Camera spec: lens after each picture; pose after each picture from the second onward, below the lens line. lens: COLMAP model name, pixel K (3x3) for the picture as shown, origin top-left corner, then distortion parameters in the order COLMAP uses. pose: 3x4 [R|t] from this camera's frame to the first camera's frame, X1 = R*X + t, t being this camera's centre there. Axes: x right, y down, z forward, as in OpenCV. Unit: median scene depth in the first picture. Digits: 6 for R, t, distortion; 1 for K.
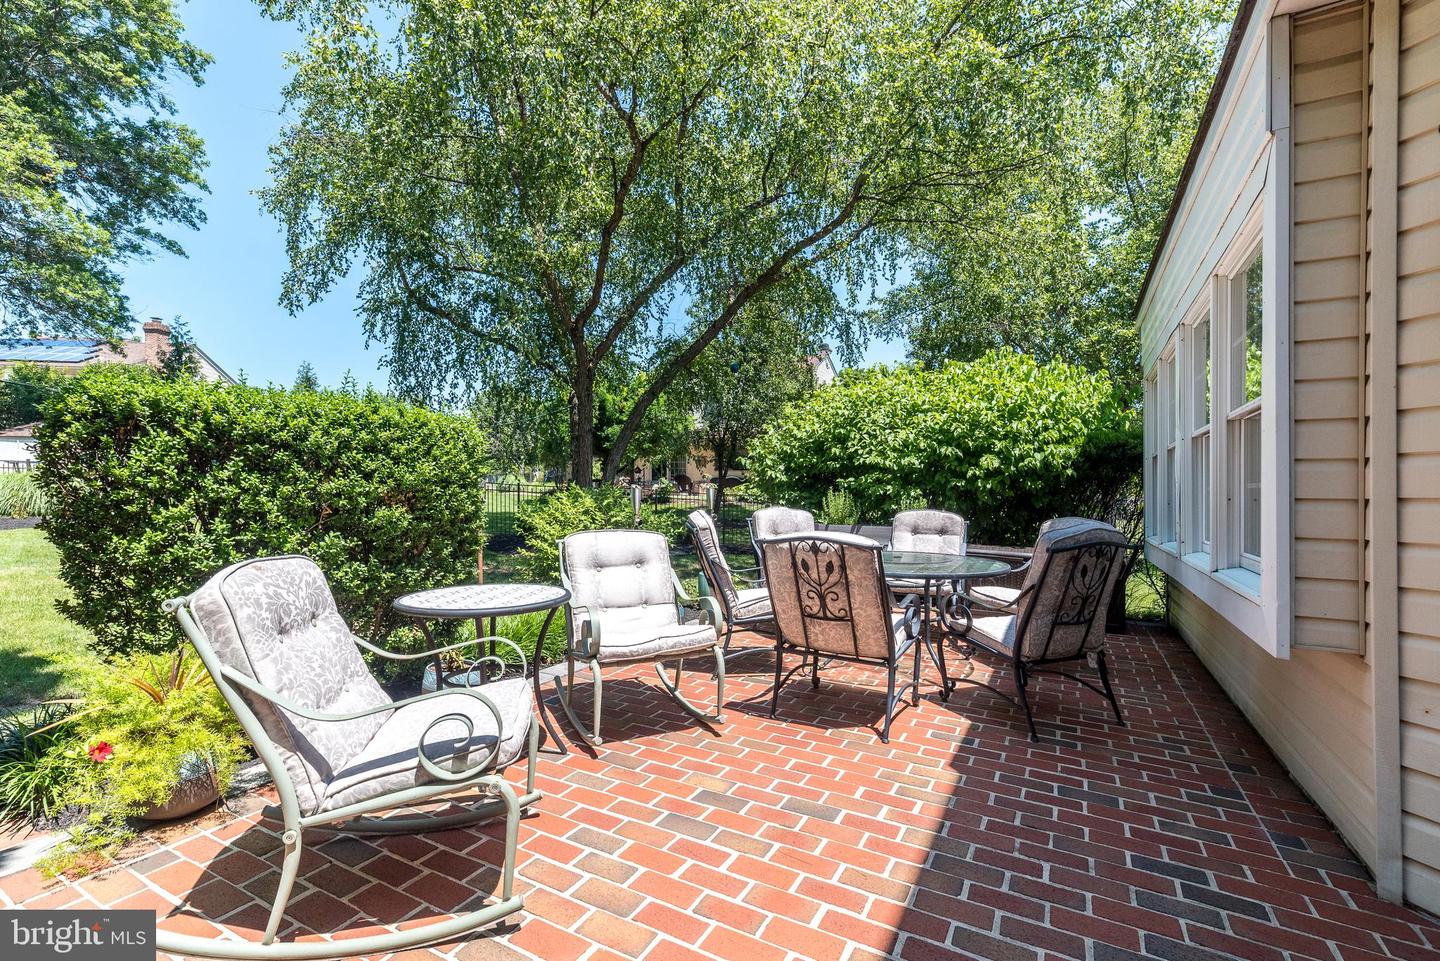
lens RADIAL K [[624.6, 0, 720.8], [0, 624.6, 491.9], [0, 0, 1]] dist [0.002685, 0.000315]
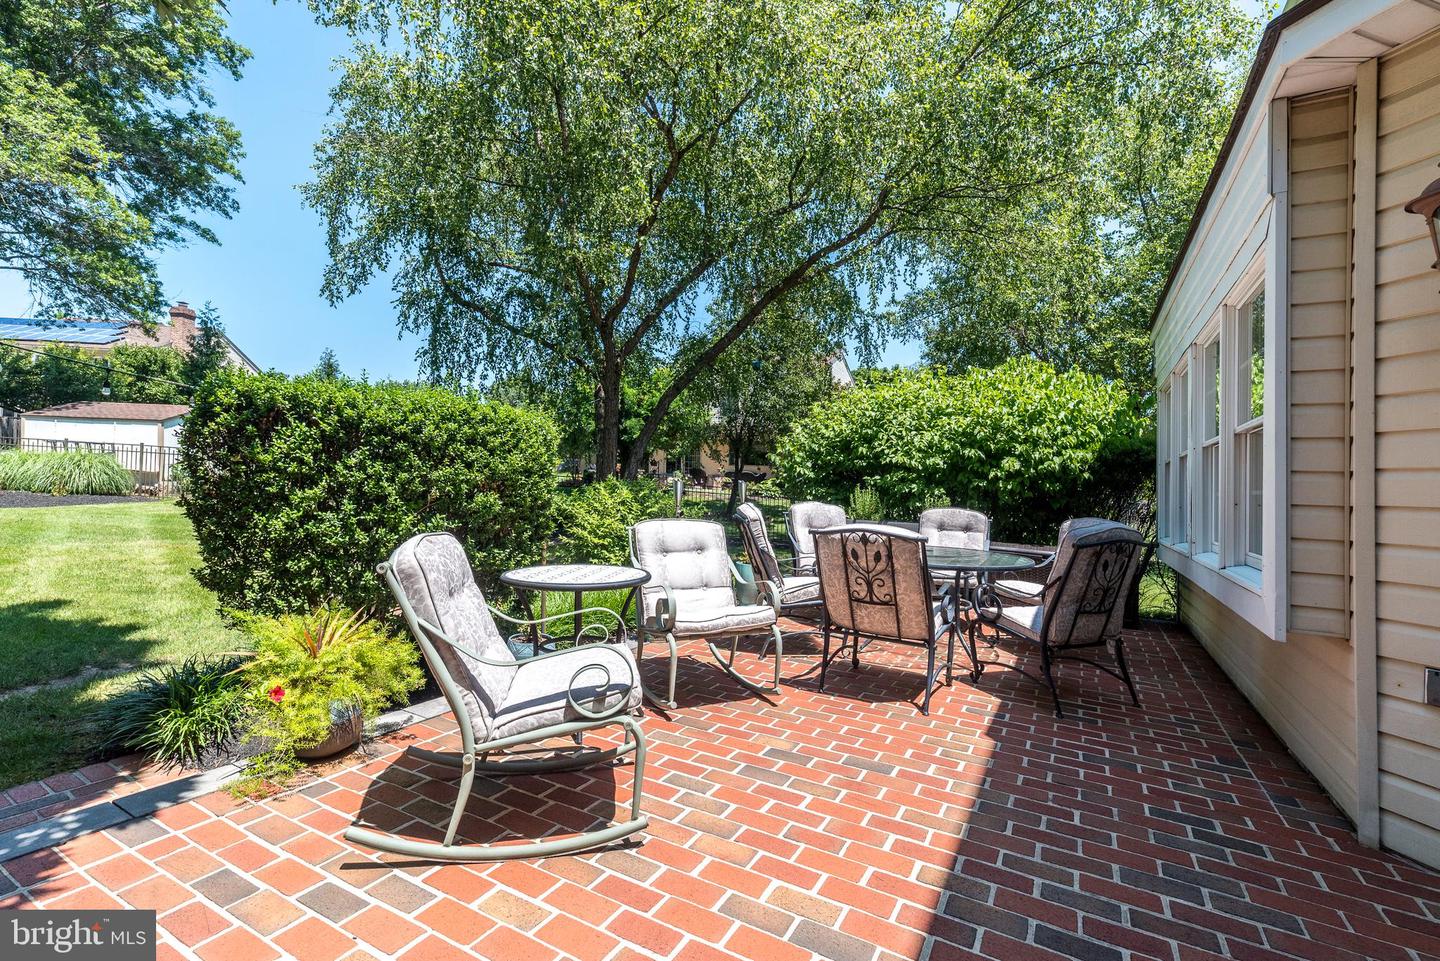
lens RADIAL K [[624.1, 0, 727.2], [0, 624.1, 471.6], [0, 0, 1]] dist [0.003926, 0.000140]
pose [[0.999719, 0.023328, -0.004092, -0.042454], [-0.023416, 0.999458, -0.023144, 0.000323], [0.003550, 0.023233, 0.999724, -0.055724]]
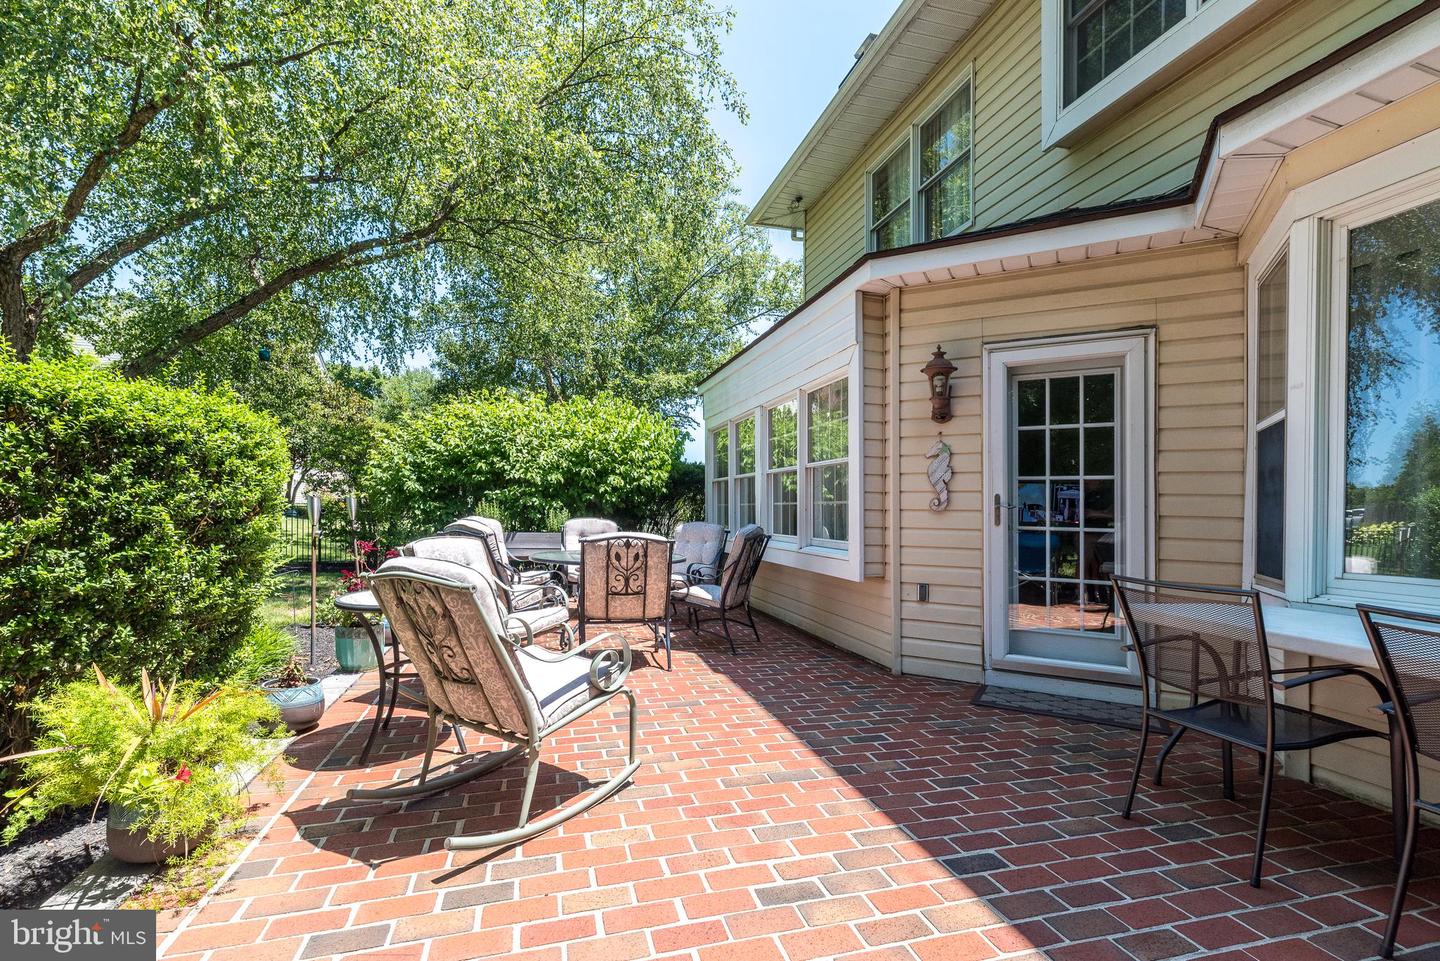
lens RADIAL K [[631.4, 0, 698.4], [0, 631.4, 498.1], [0, 0, 1]] dist [-0.000990, -0.000013]
pose [[0.723943, 0.013623, 0.689726, -0.325620], [-0.008670, 0.999906, -0.010649, 0.000093], [-0.689806, 0.001730, 0.723993, -0.065722]]
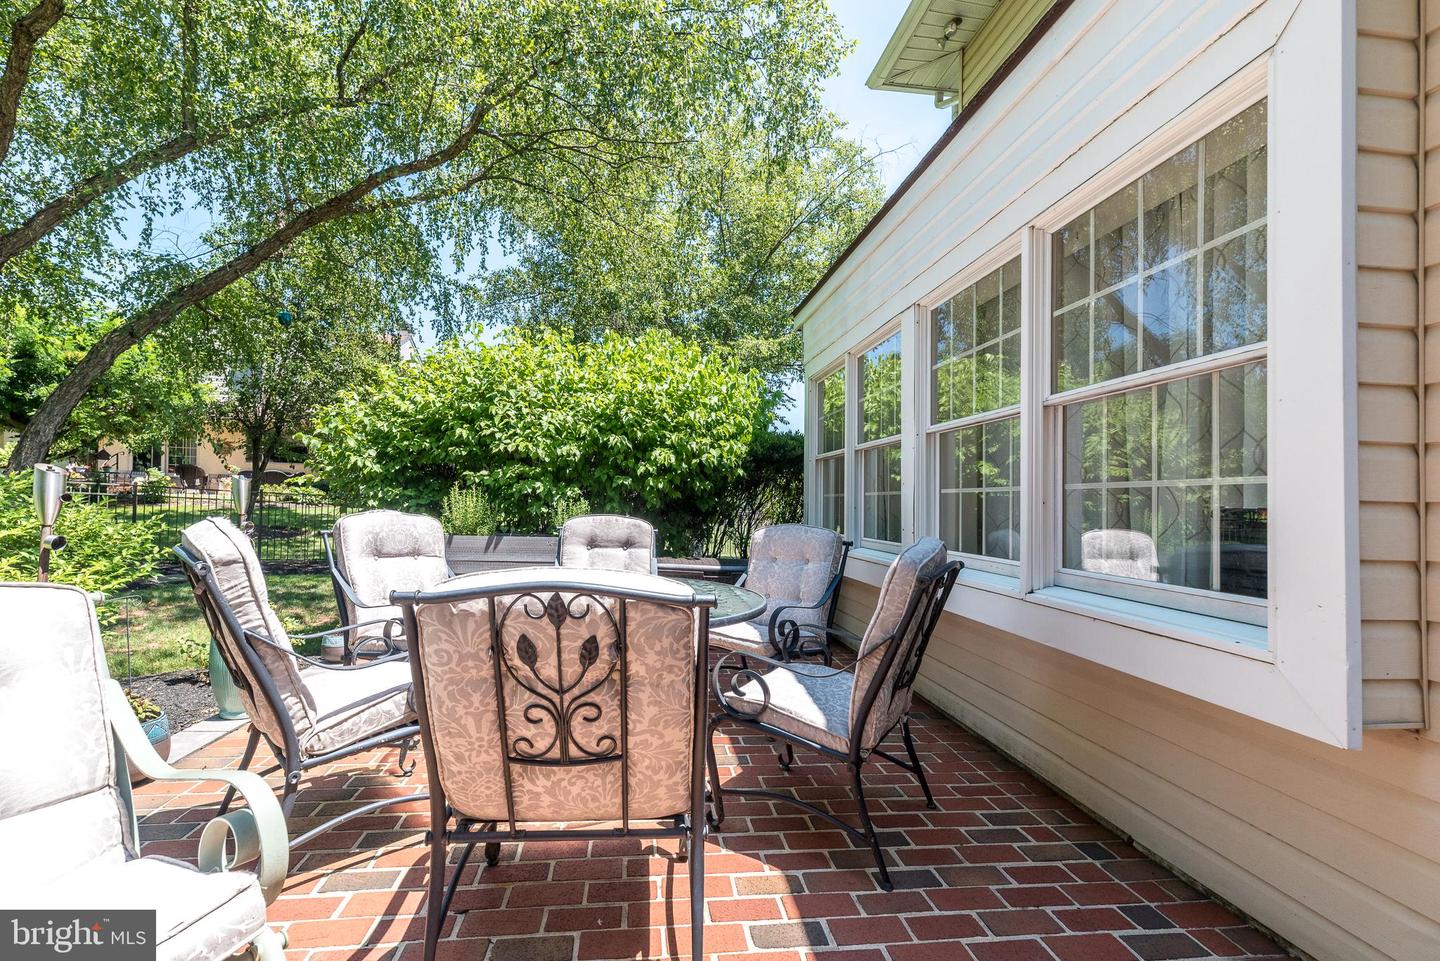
lens RADIAL K [[625.8, 0, 710.2], [0, 625.8, 487.3], [0, 0, 1]] dist [0.009322, 0.000338]
pose [[0.808856, 0.023323, 0.587544, -0.007899], [-0.016284, 0.999718, -0.017267, 0.005679], [-0.587781, 0.004399, 0.809008, 0.267803]]
